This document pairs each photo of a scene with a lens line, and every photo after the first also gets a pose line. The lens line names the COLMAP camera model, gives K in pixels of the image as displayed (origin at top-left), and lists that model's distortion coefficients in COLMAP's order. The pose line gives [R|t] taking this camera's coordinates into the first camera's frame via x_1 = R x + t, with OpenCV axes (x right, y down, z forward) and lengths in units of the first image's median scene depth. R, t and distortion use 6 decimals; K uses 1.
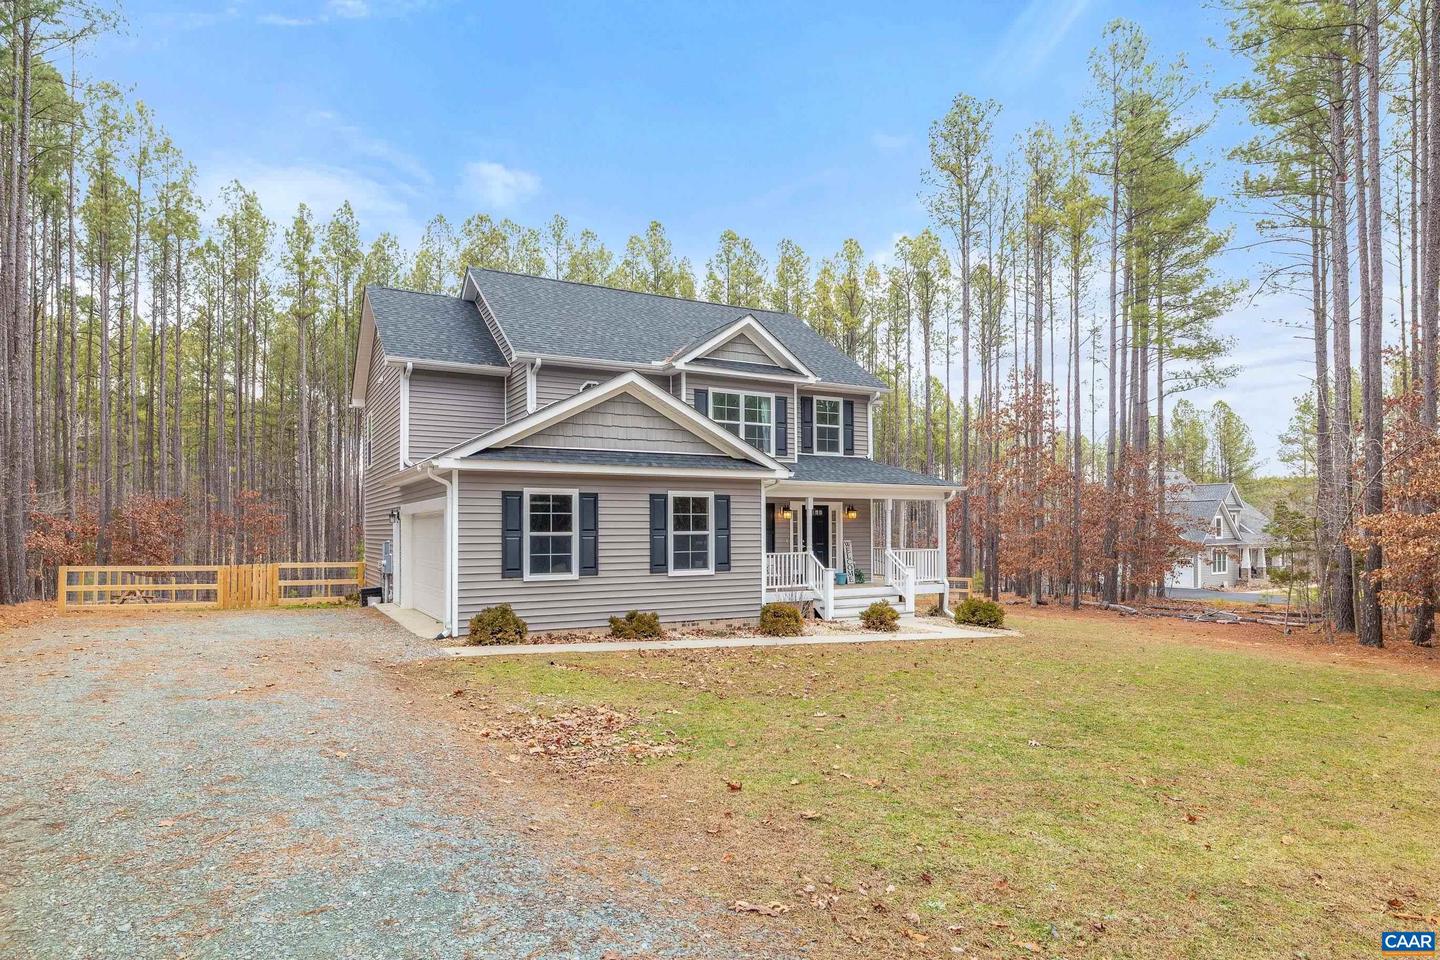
lens RADIAL K [[815.9, 0, 737.0], [0, 815.9, 523.0], [0, 0, 1]] dist [-0.003334, -0.000431]
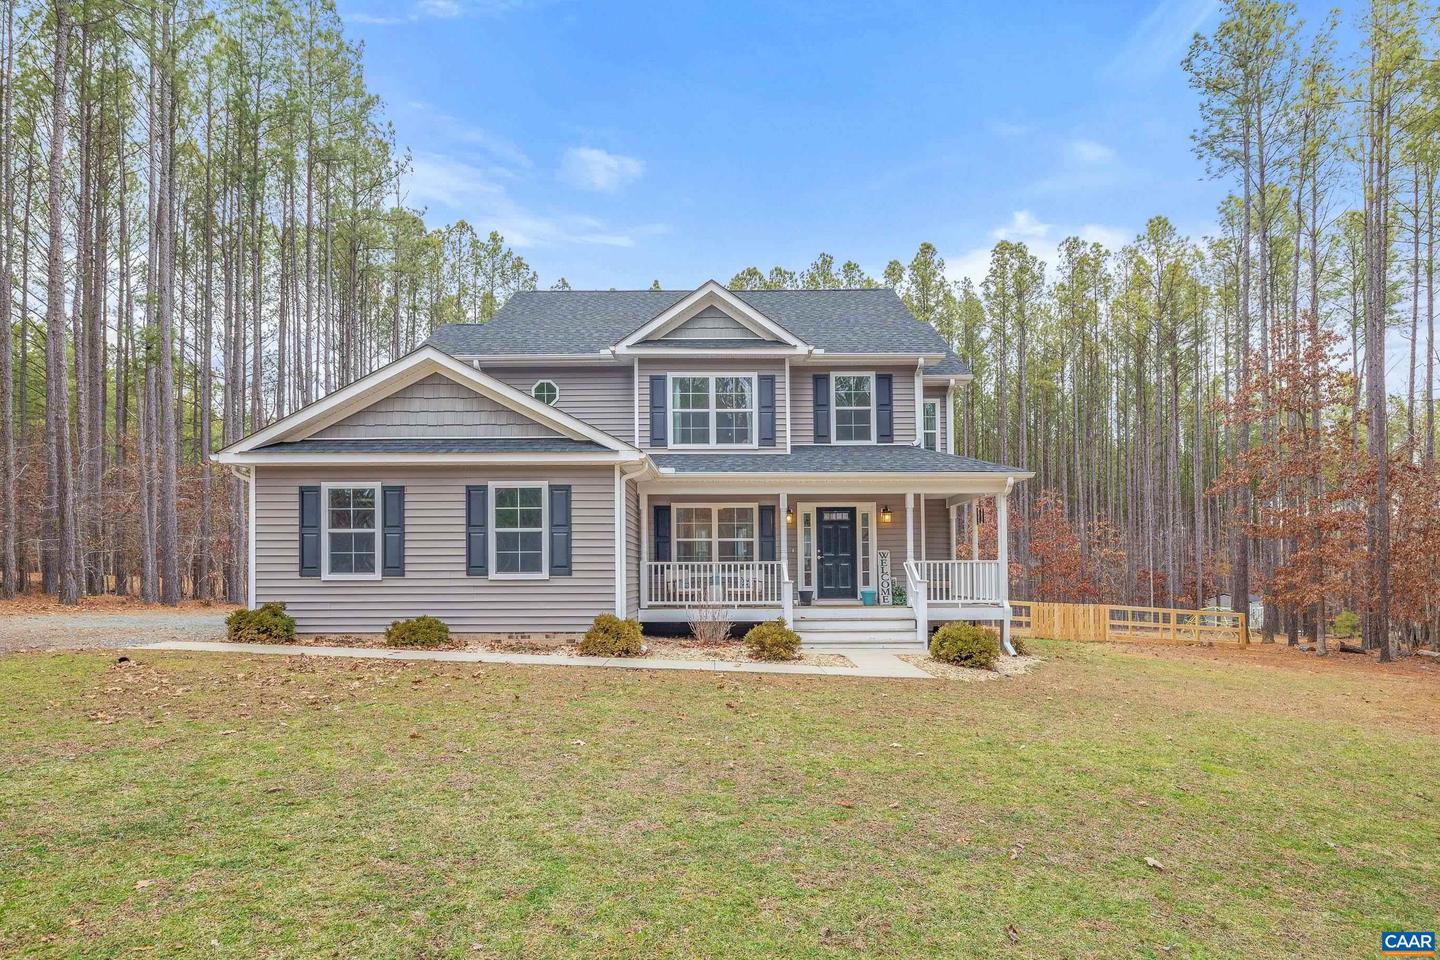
lens RADIAL K [[748.7, 0, 733.6], [0, 748.7, 554.1], [0, 0, 1]] dist [-0.006533, 0.000073]
pose [[0.871219, -0.010151, -0.490790, 0.427246], [0.003942, 0.999899, -0.013683, 0.039975], [0.490879, 0.009986, 0.871171, 0.348993]]
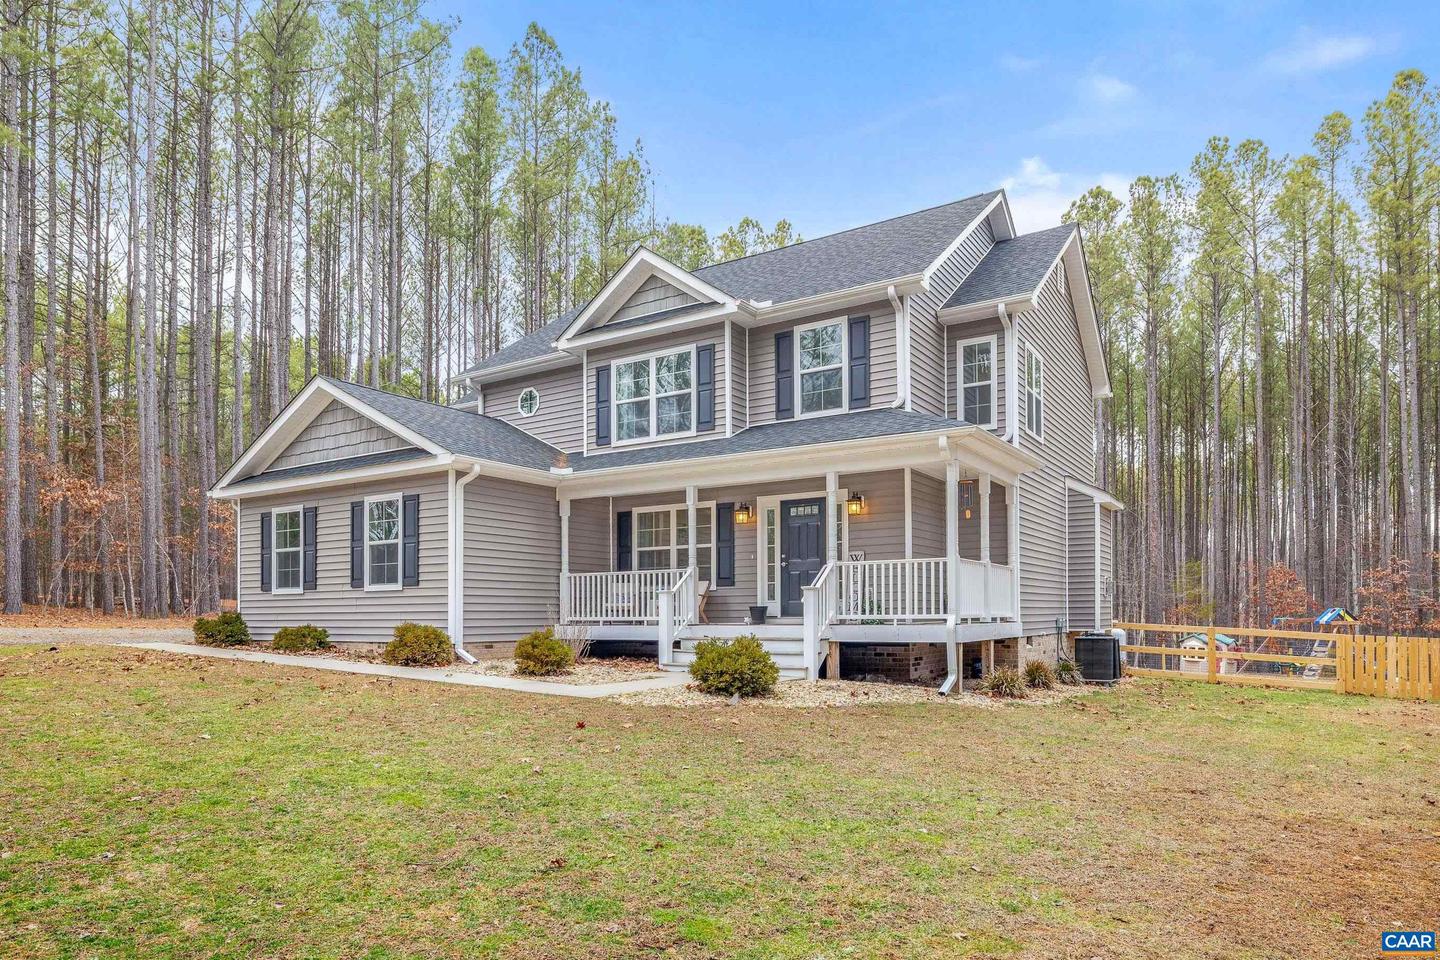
lens RADIAL K [[882.2, 0, 718.1], [0, 882.2, 591.3], [0, 0, 1]] dist [0.000192, -0.000741]
pose [[0.464096, -0.016002, -0.885641, 0.770201], [0.014087, 0.999844, -0.010684, 0.064732], [0.885673, -0.007518, 0.464249, 0.716133]]
